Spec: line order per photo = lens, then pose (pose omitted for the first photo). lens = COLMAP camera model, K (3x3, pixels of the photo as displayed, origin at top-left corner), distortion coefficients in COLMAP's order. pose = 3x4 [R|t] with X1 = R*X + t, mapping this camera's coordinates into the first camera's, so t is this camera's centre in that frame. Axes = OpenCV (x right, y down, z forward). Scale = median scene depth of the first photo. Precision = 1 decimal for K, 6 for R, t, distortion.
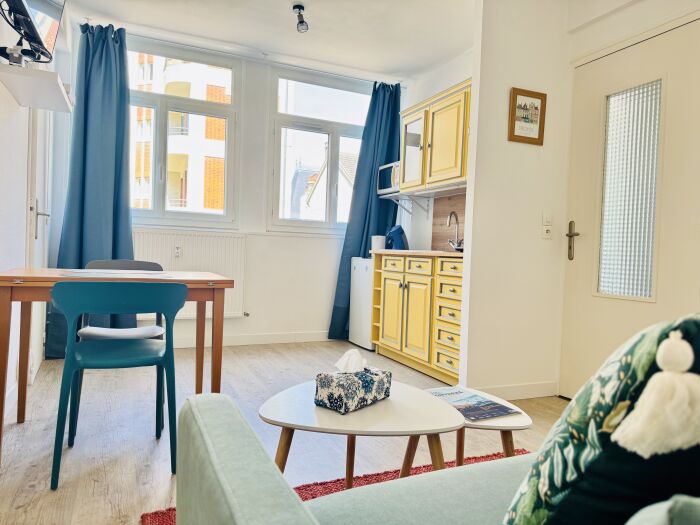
lens RADIAL K [[506.3, 0, 352.1], [0, 506.3, 266.4], [0, 0, 1]] dist [0.010719, -0.018242]
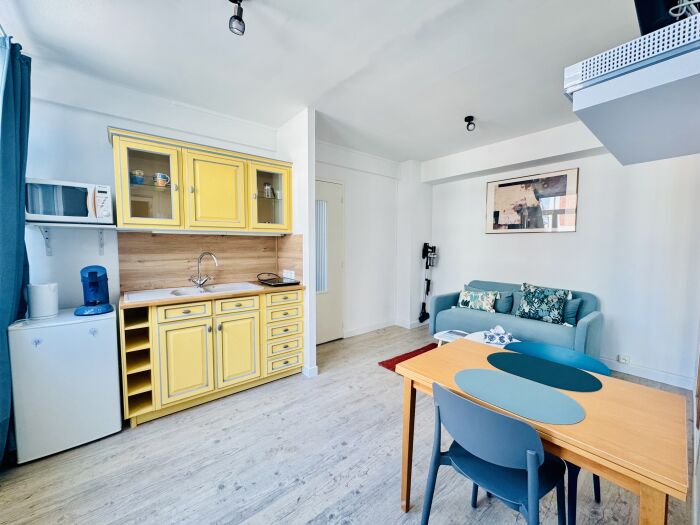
lens RADIAL K [[281.4, 0, 349.5], [0, 281.4, 262.1], [0, 0, 1]] dist [0.002440, 0.000261]
pose [[-0.270433, -0.102824, 0.957232, -0.473371], [0.006033, 0.994080, 0.108487, -0.145658], [-0.962720, 0.035113, -0.268212, 0.808212]]
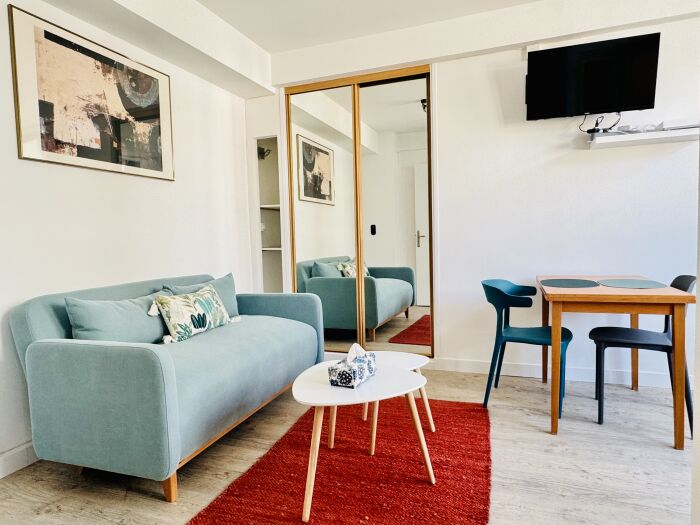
lens RADIAL K [[420.6, 0, 355.1], [0, 420.6, 263.6], [0, 0, 1]] dist [0.038054, -0.001357]
pose [[-0.710197, 0.029332, -0.703391, 0.402577], [-0.018187, 0.998034, 0.059981, -0.050187], [0.703768, 0.055391, -0.708268, 0.738181]]
